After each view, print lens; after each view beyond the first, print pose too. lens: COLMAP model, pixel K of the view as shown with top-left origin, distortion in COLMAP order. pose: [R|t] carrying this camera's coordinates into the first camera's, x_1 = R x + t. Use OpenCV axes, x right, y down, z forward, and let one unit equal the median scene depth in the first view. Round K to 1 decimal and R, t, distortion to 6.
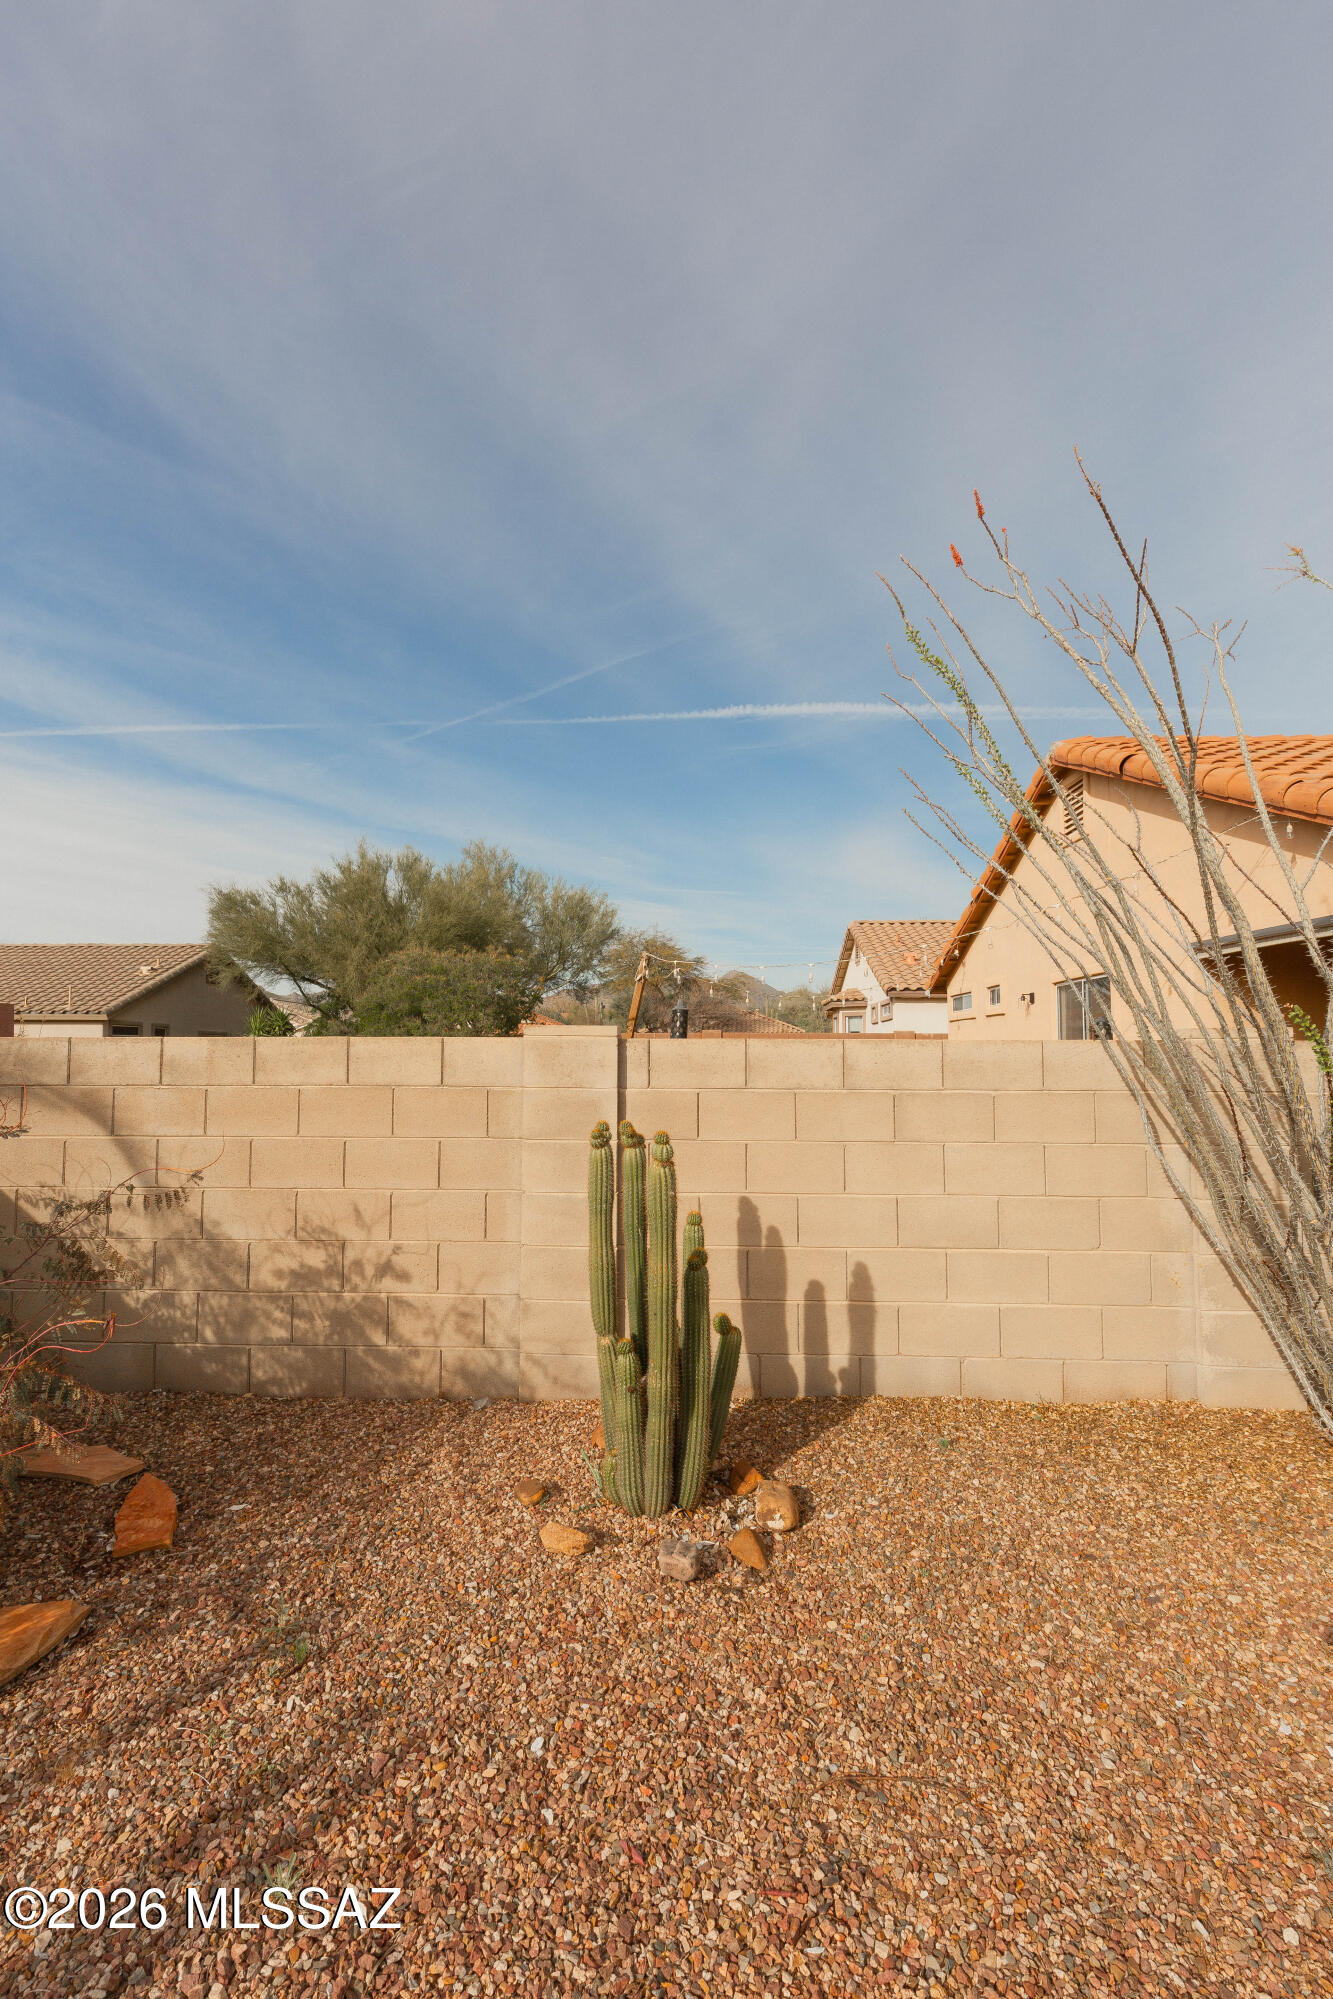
lens RADIAL K [[808.0, 0, 666.5], [0, 808.0, 999.5], [0, 0, 1]] dist [-0.047137, 0.000019]
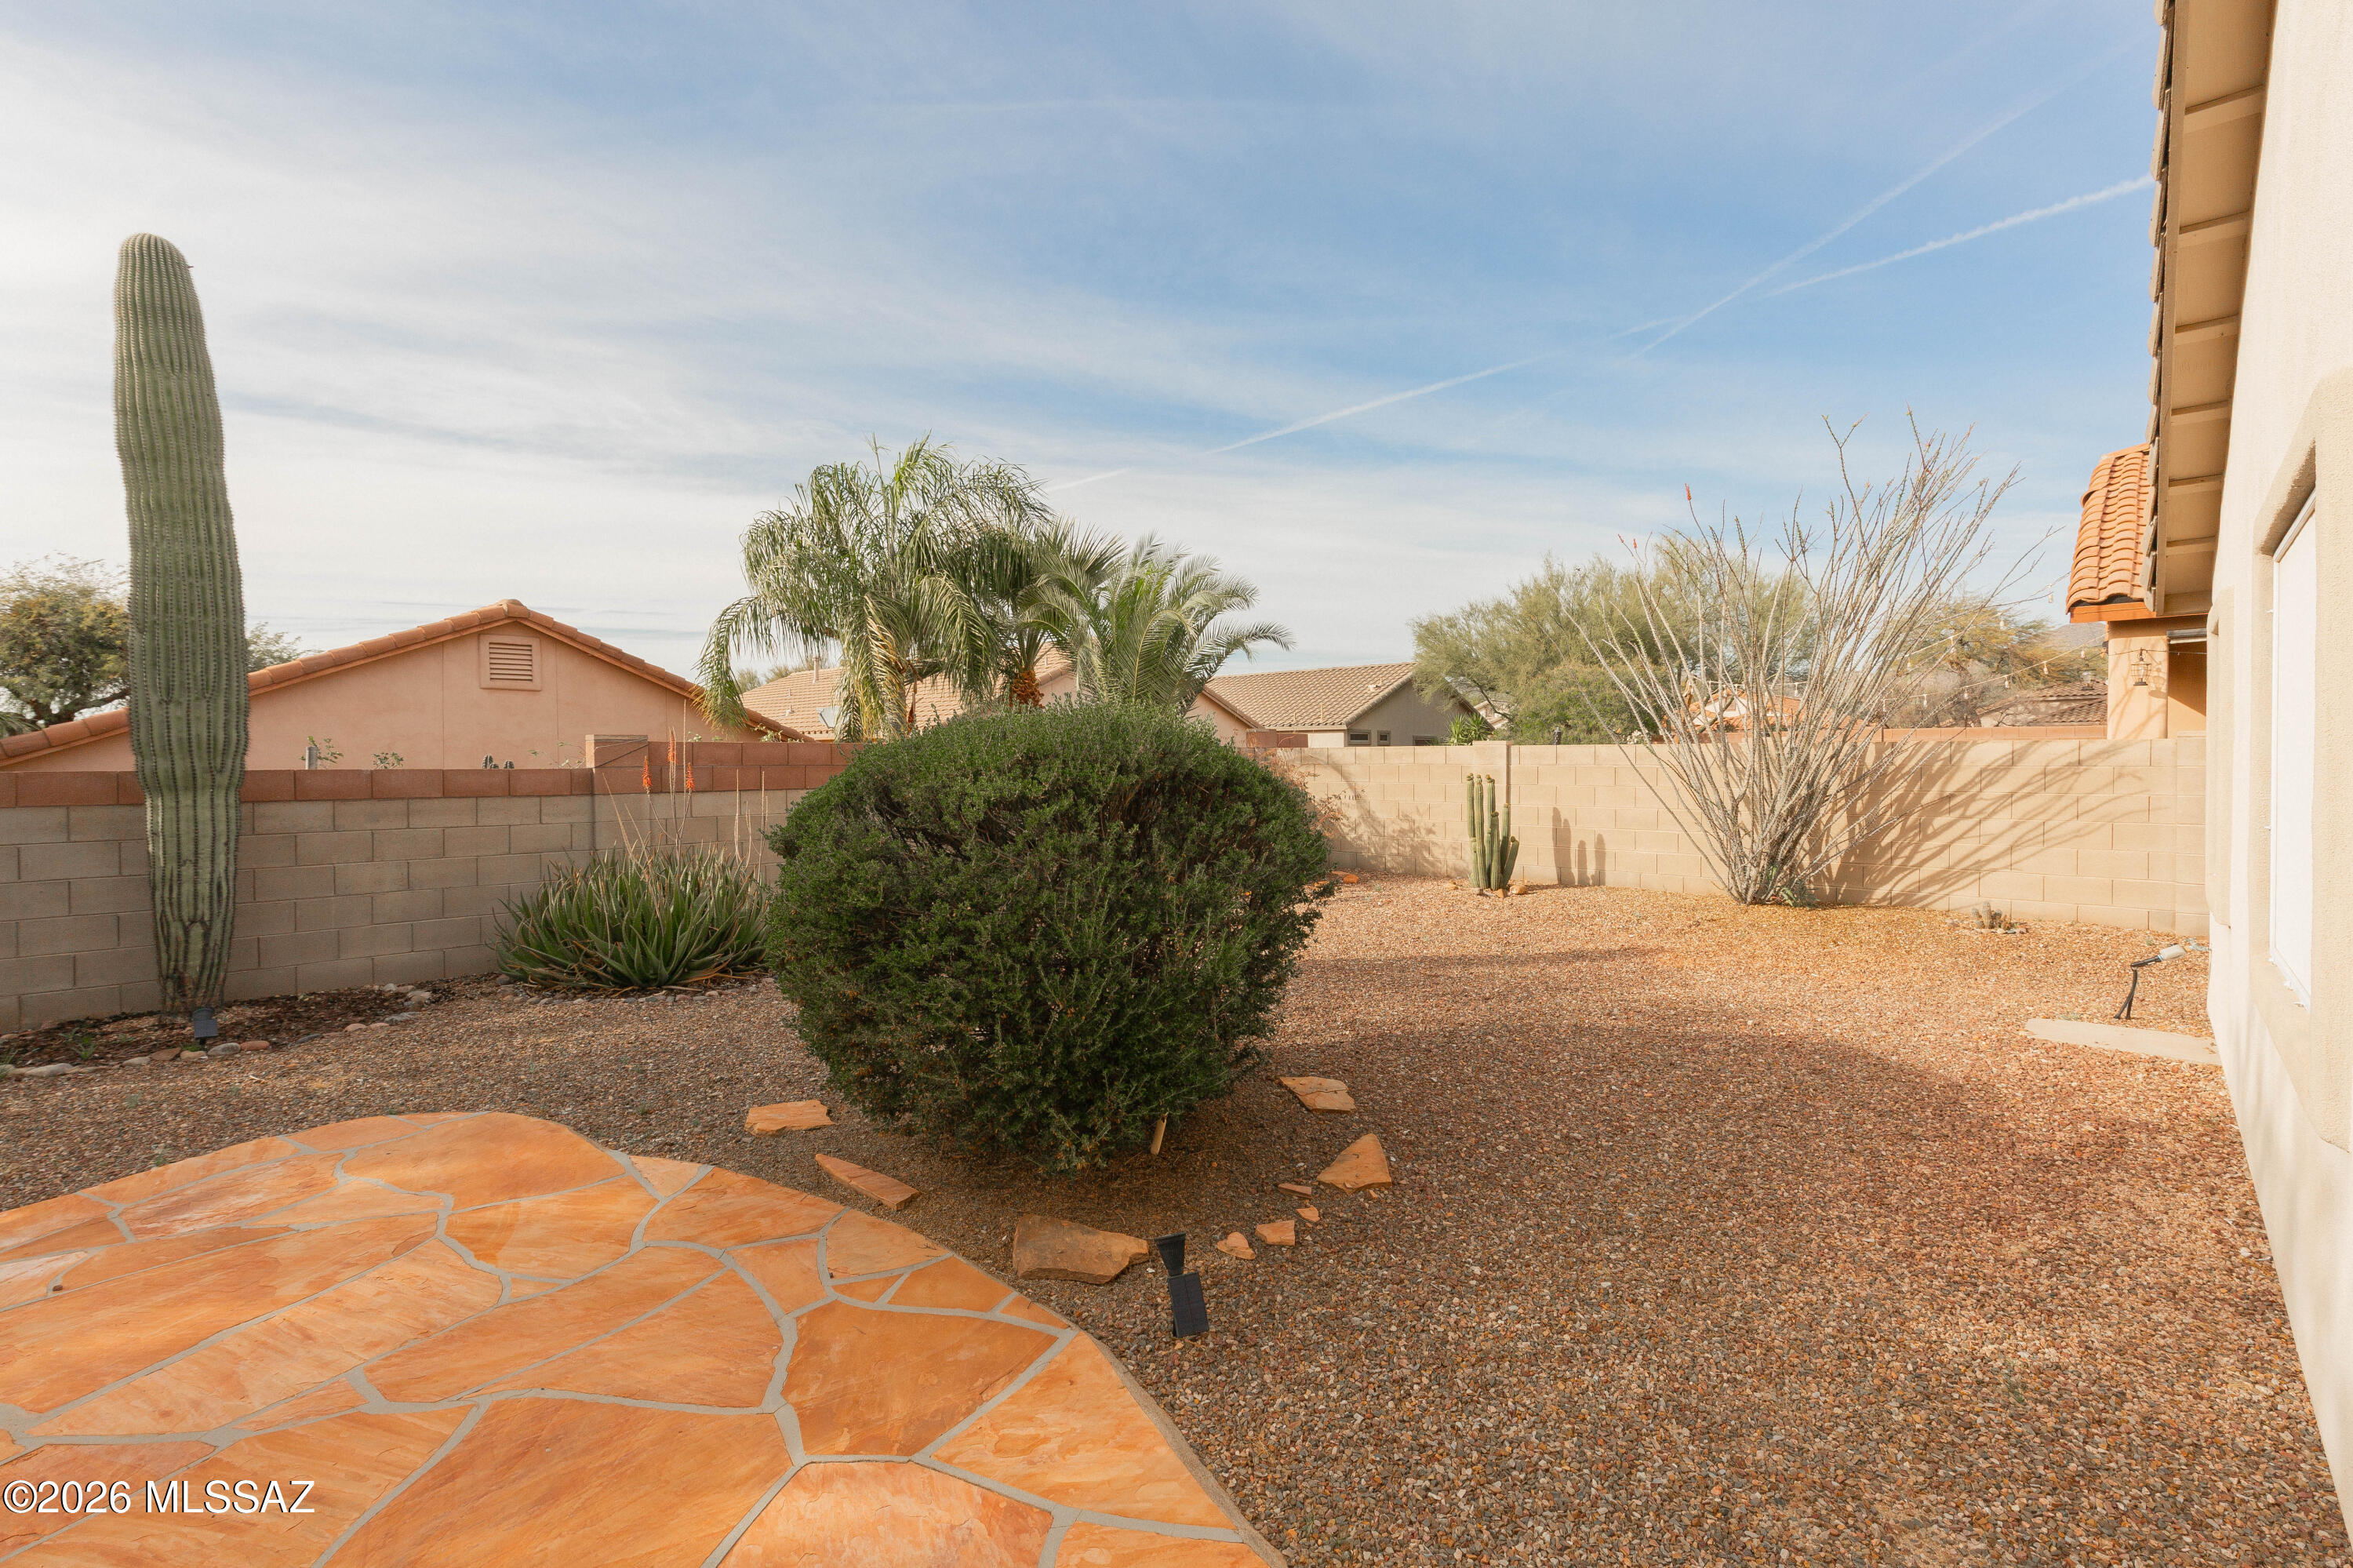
lens RADIAL K [[1134.0, 0, 1176.5], [0, 1134.0, 784.0], [0, 0, 1]] dist [0.000773, 0.000071]
pose [[0.720104, -0.010791, -0.693783, 0.449906], [0.074249, 0.995336, 0.061584, -0.035504], [0.689882, -0.095860, 0.717547, -0.622454]]
